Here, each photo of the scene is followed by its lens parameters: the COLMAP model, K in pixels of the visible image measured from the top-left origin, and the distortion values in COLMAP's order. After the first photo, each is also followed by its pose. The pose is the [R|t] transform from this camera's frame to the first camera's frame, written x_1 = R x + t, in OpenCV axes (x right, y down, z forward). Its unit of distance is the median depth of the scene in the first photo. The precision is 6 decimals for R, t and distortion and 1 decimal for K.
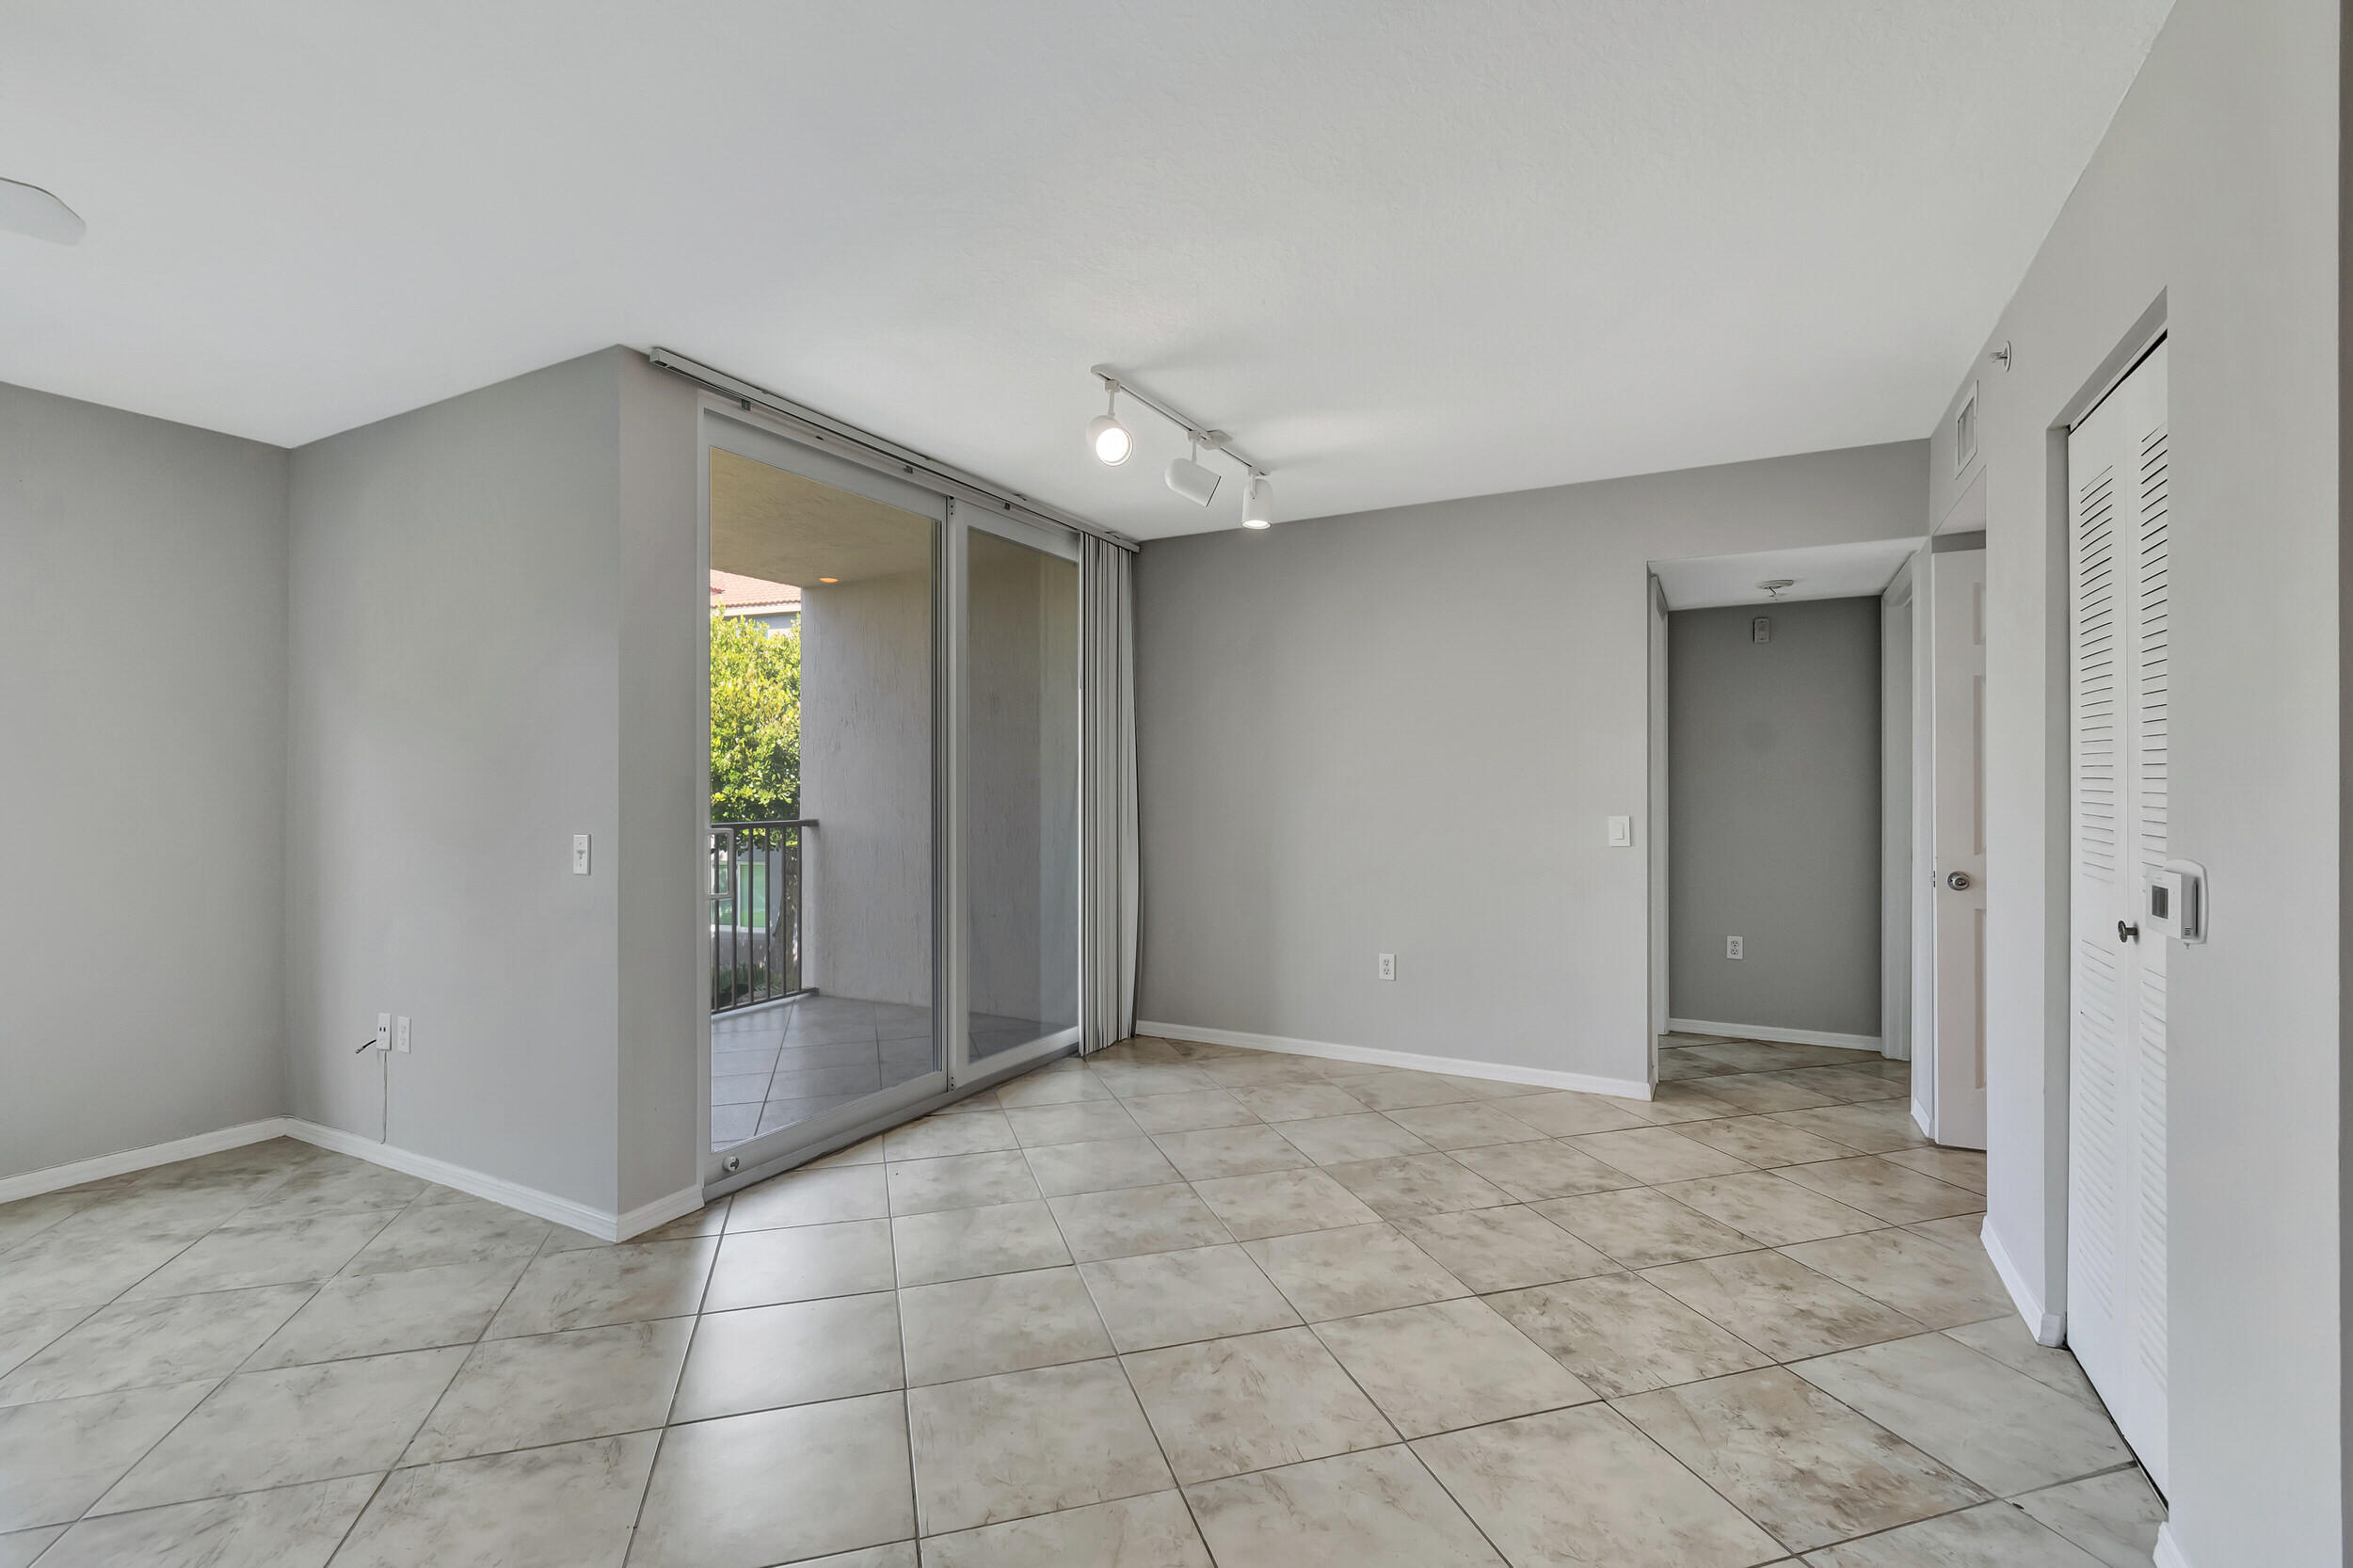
lens RADIAL K [[1044.7, 0, 1169.3], [0, 1044.7, 781.2], [0, 0, 1]] dist [0.000043, 0.000155]
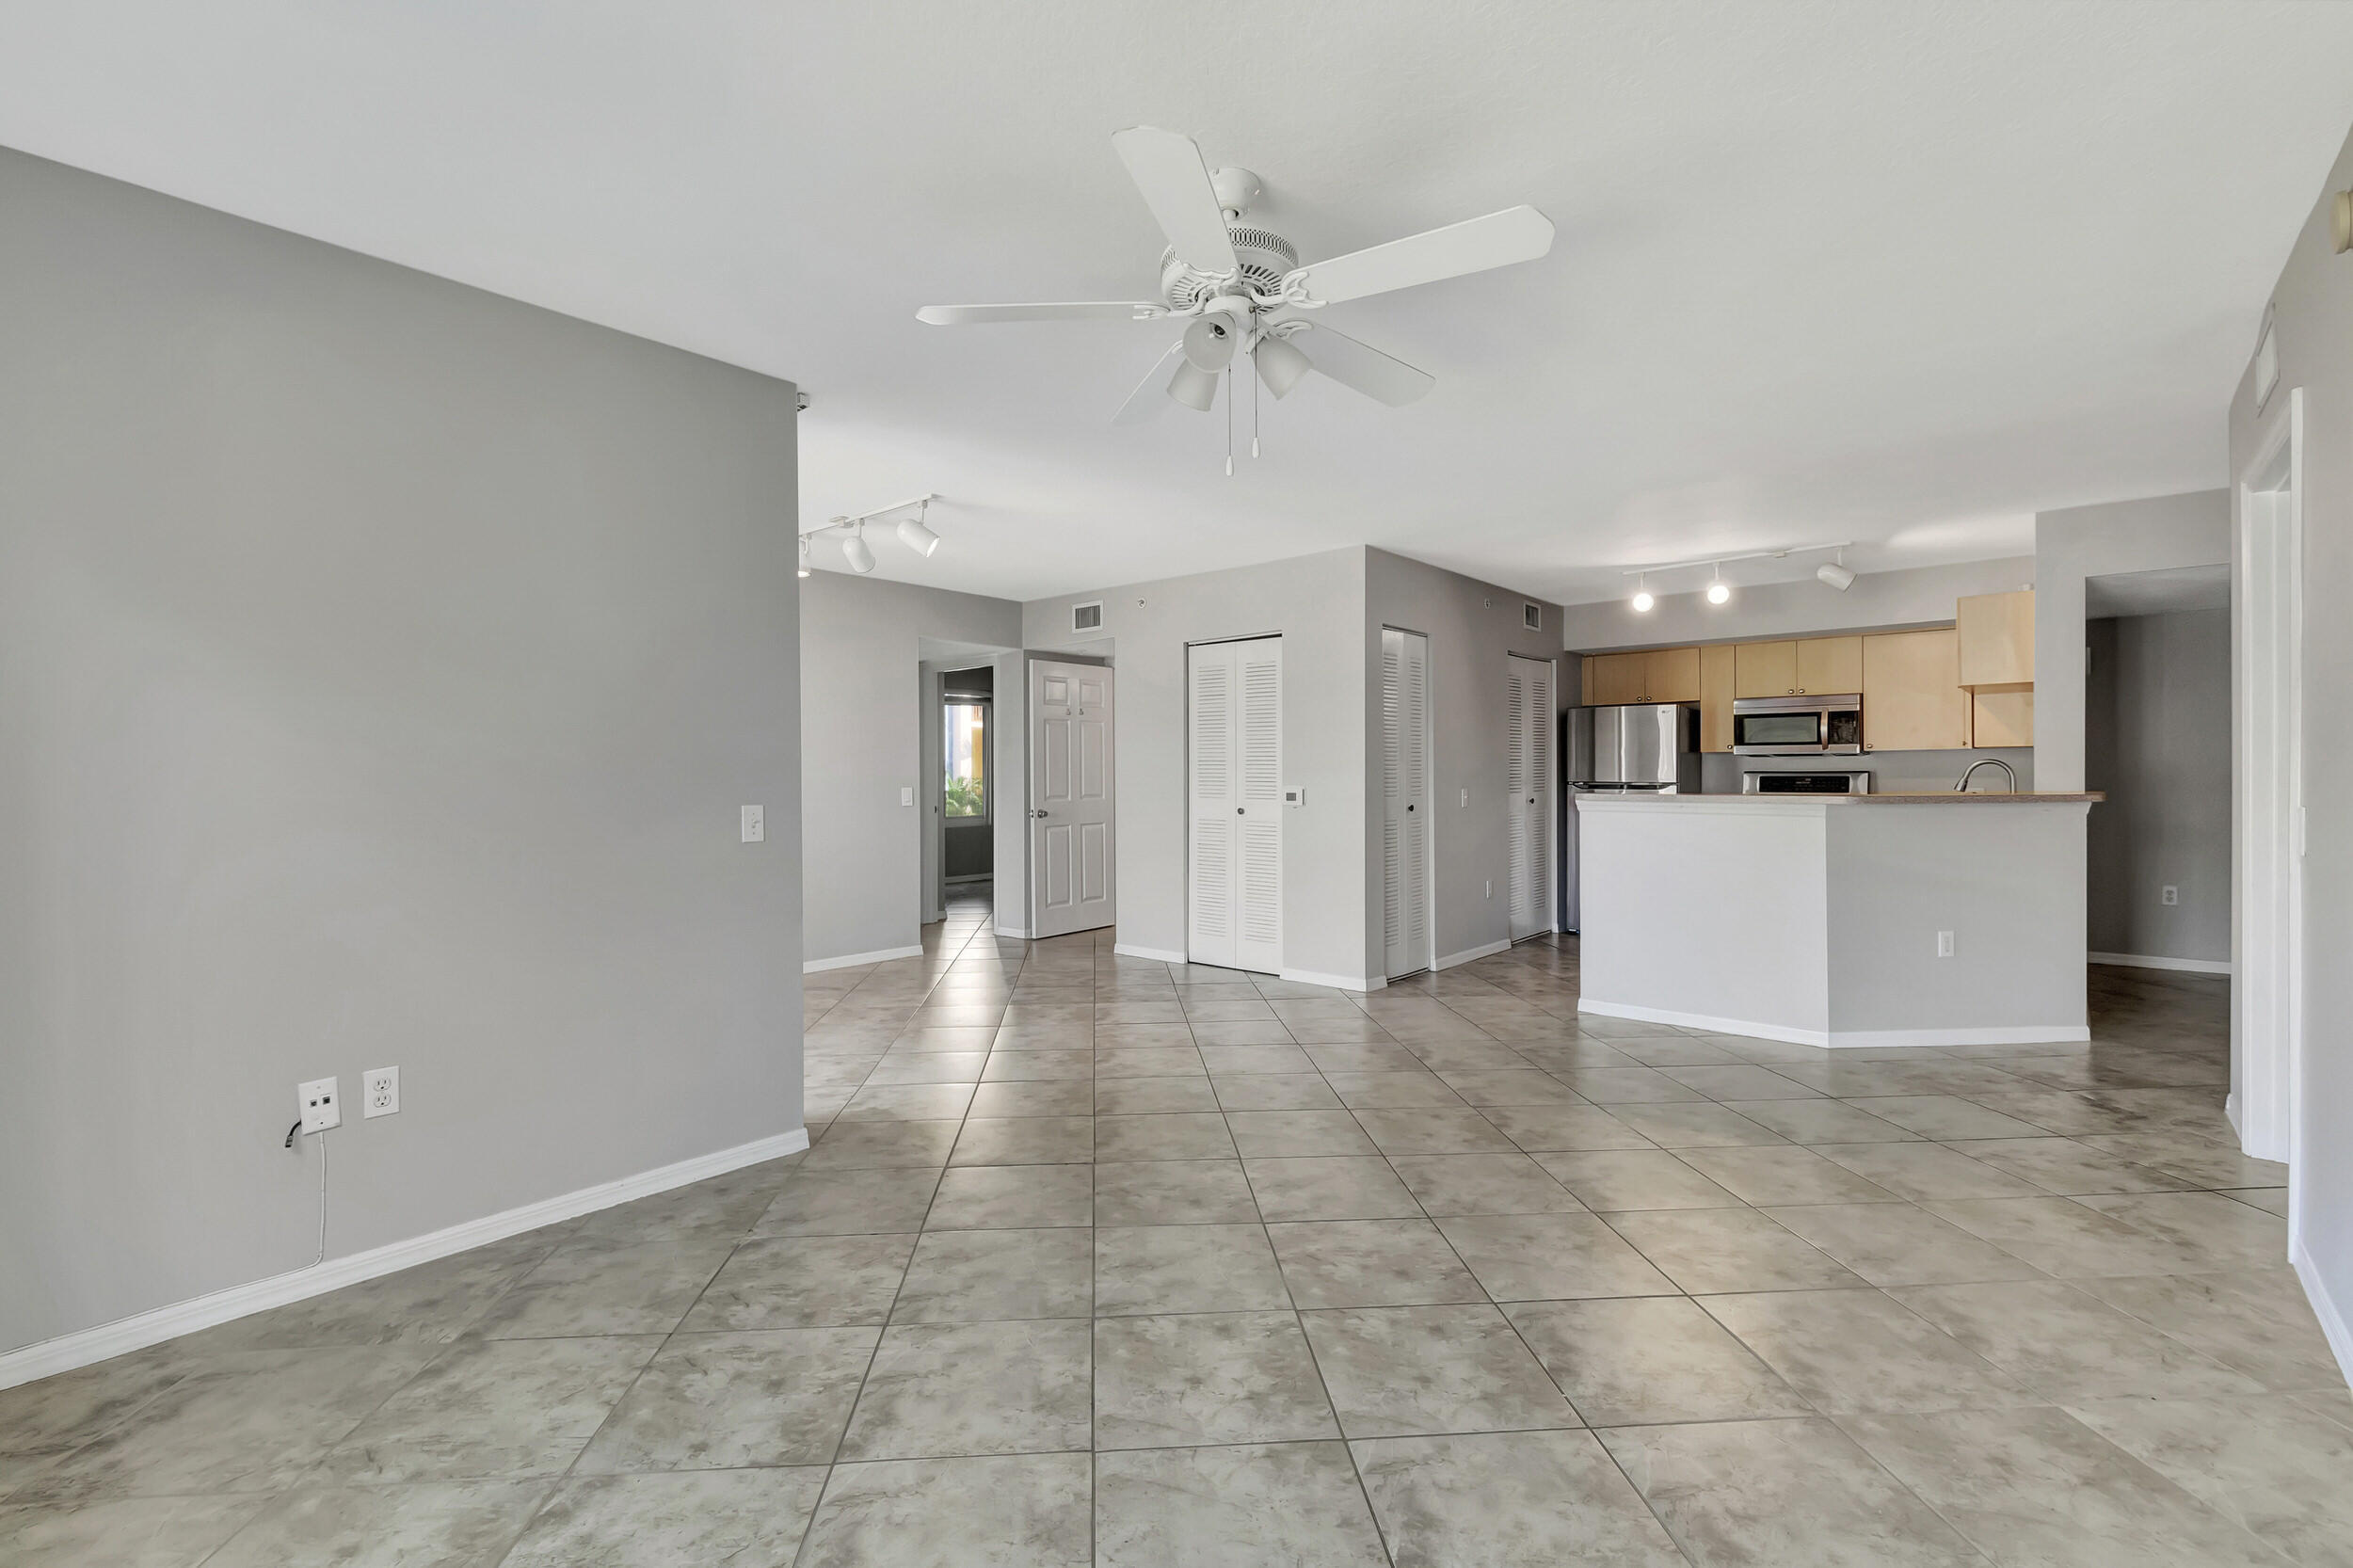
lens RADIAL K [[1037.0, 0, 1165.8], [0, 1037.0, 784.1], [0, 0, 1]] dist [0.000955, -0.000073]
pose [[0.222894, -0.009045, 0.974801, -1.427596], [0.002176, 0.999959, 0.008781, 0.018044], [-0.974840, 0.000164, 0.222904, 0.310312]]
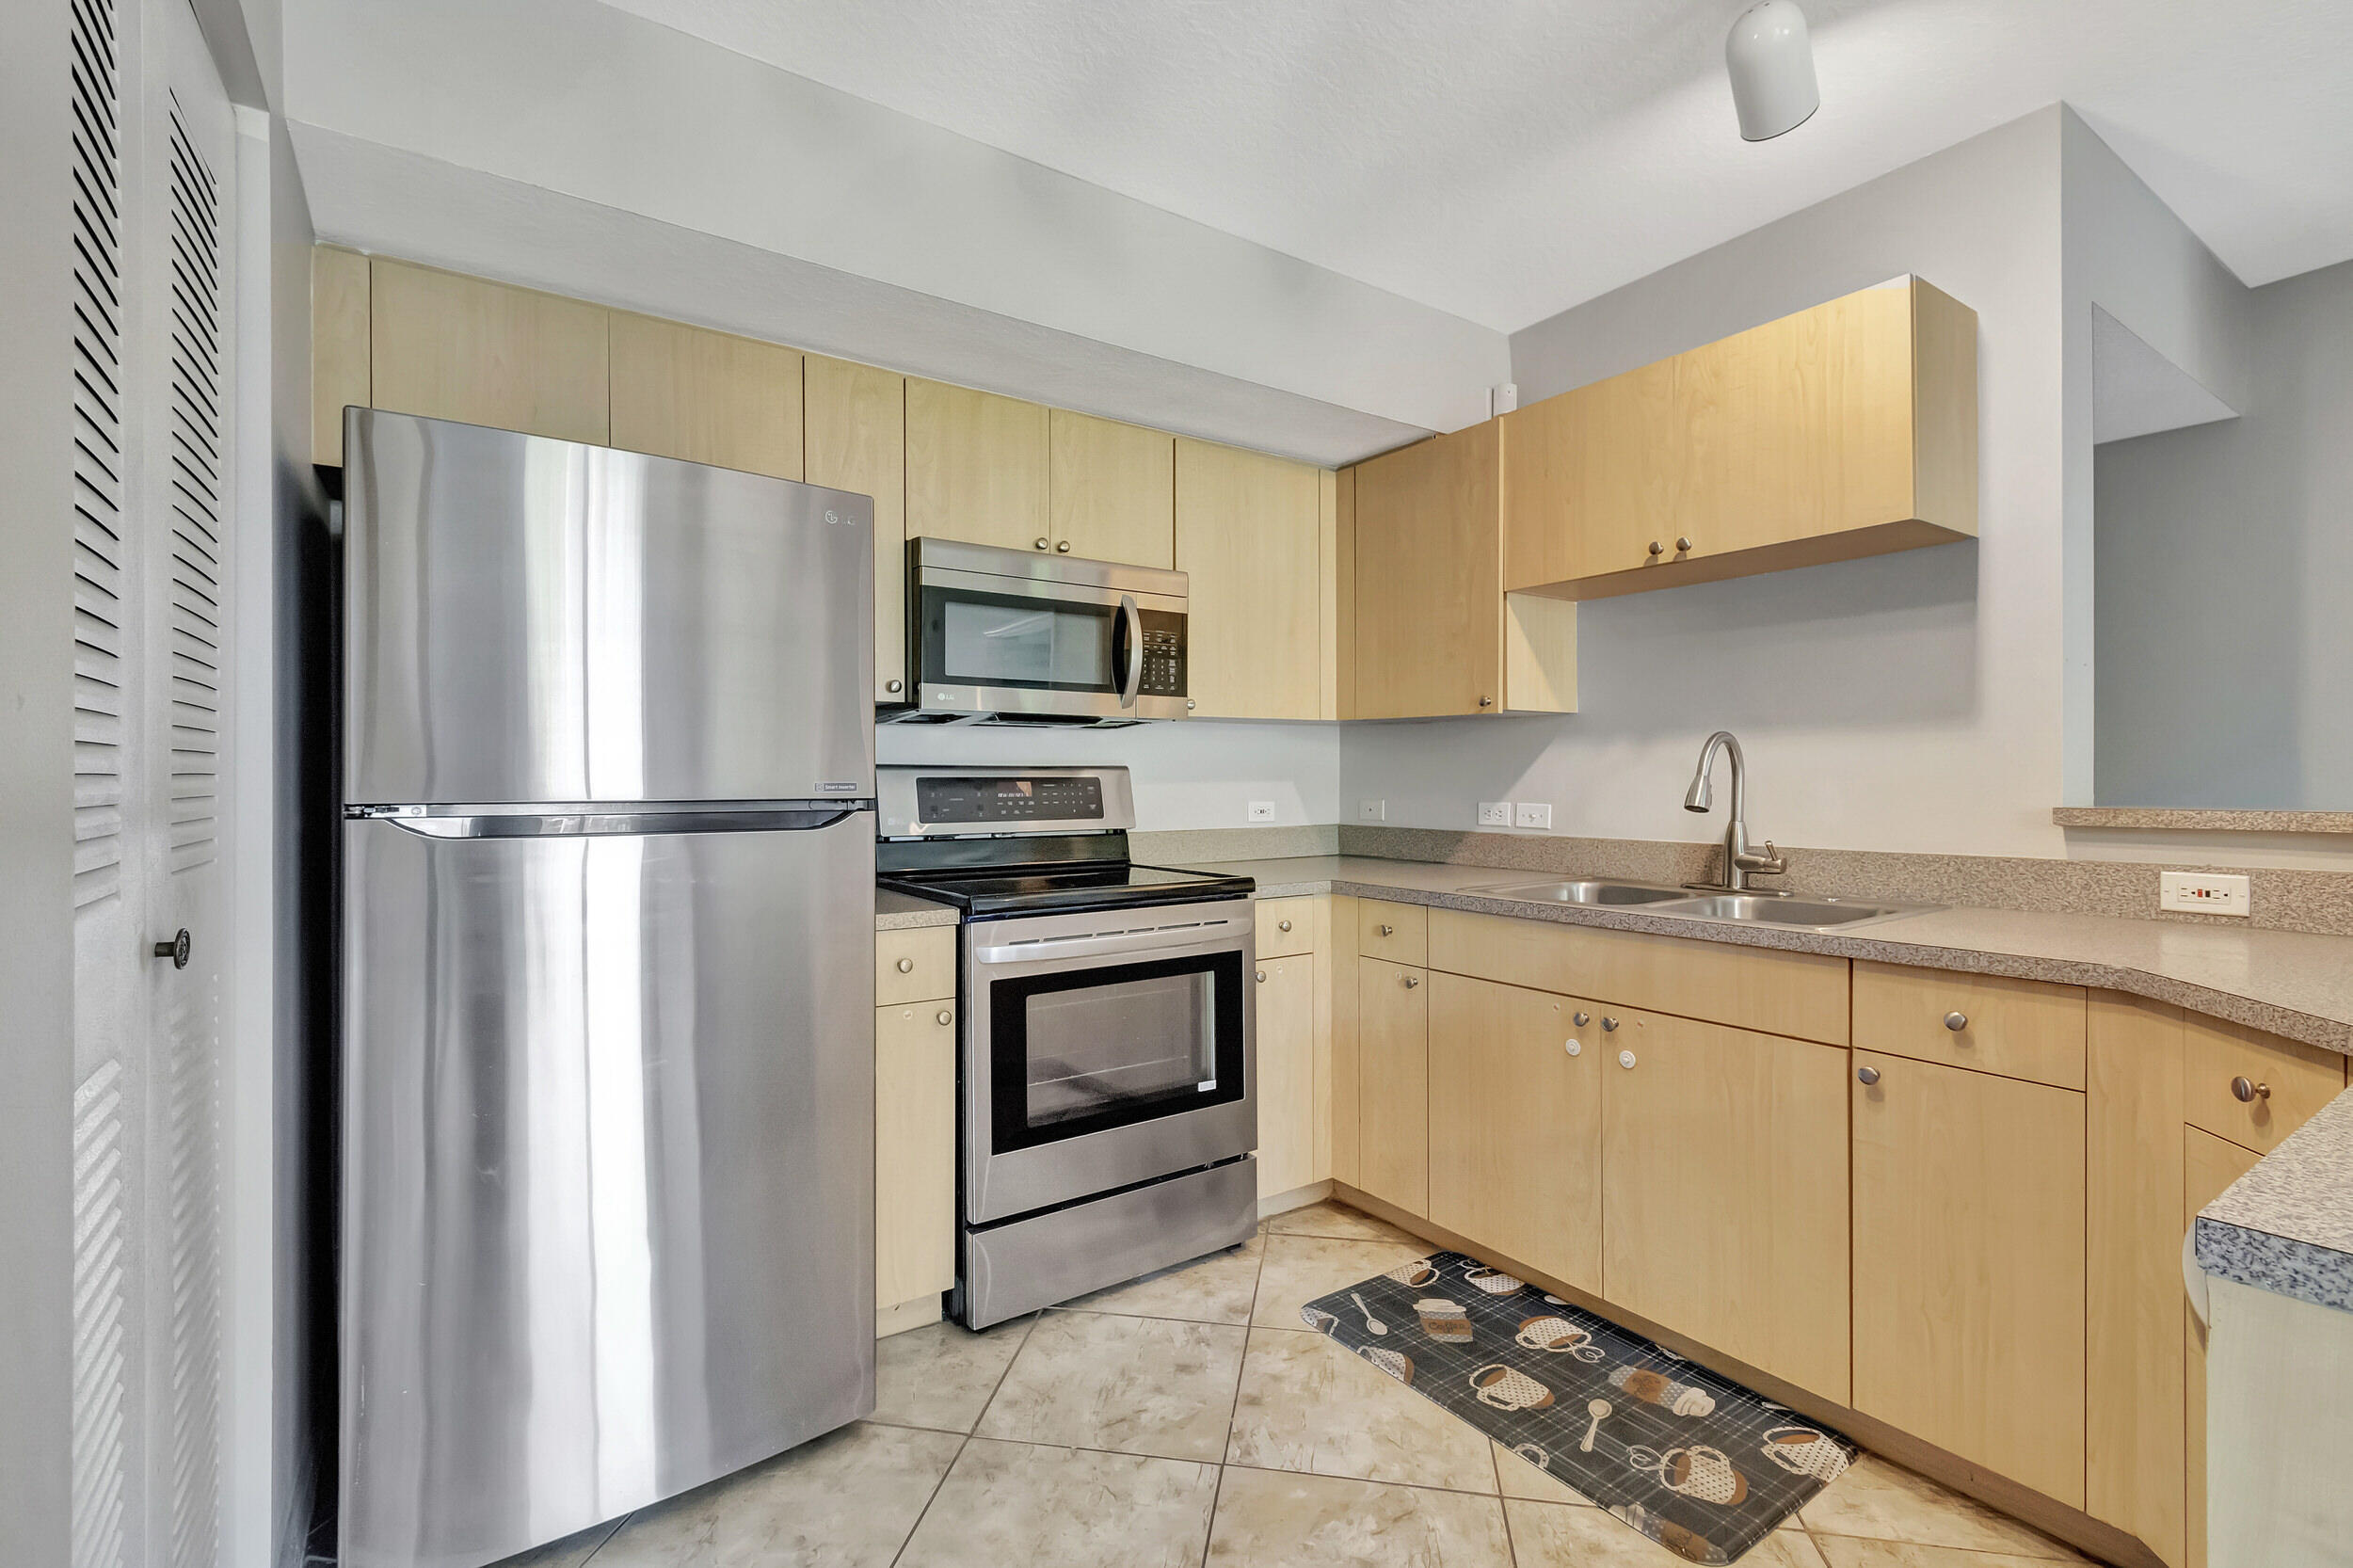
lens RADIAL K [[1015.0, 0, 1176.5], [0, 1015.0, 784.0], [0, 0, 1]] dist [-0.000564, -0.000171]
pose [[-0.883494, -0.004337, 0.468422, 0.669033], [-0.002811, 0.999988, 0.003957, 0.026487], [-0.468434, 0.002179, -0.883496, 0.143220]]
